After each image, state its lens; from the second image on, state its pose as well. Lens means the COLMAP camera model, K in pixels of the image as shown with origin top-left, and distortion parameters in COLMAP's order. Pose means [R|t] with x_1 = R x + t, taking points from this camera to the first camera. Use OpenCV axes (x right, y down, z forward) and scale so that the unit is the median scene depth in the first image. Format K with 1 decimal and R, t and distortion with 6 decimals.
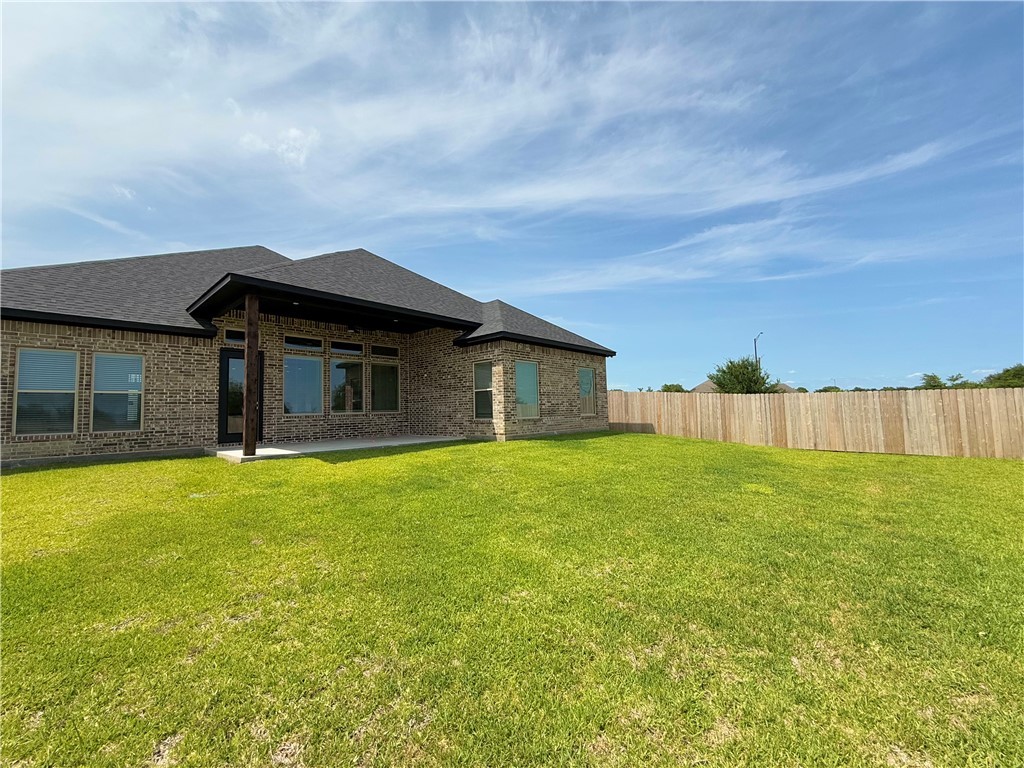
lens RADIAL K [[407.6, 0, 508.1], [0, 407.6, 383.3], [0, 0, 1]] dist [-0.000620, 0.000521]
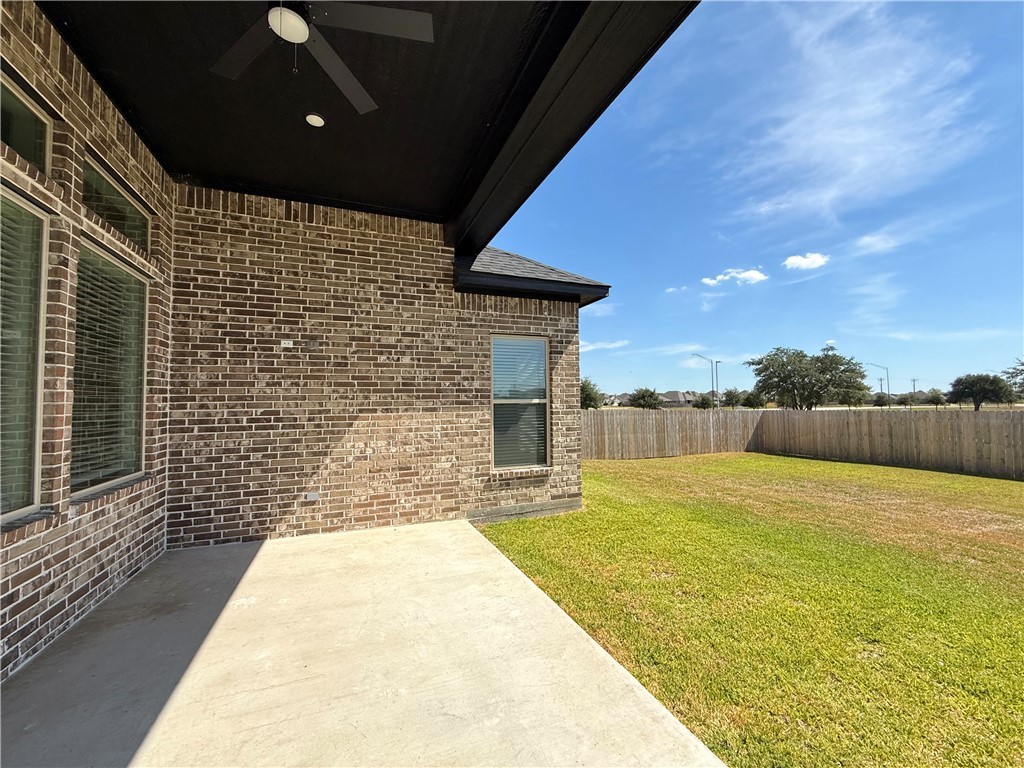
lens RADIAL K [[407.6, 0, 510.1], [0, 407.6, 383.7], [0, 0, 1]] dist [-0.000620, 0.000521]
pose [[0.444009, 0.061973, 0.893876, -0.481948], [-0.058842, 0.997469, -0.039927, 0.016259], [-0.894088, -0.034869, 0.446532, 0.841496]]
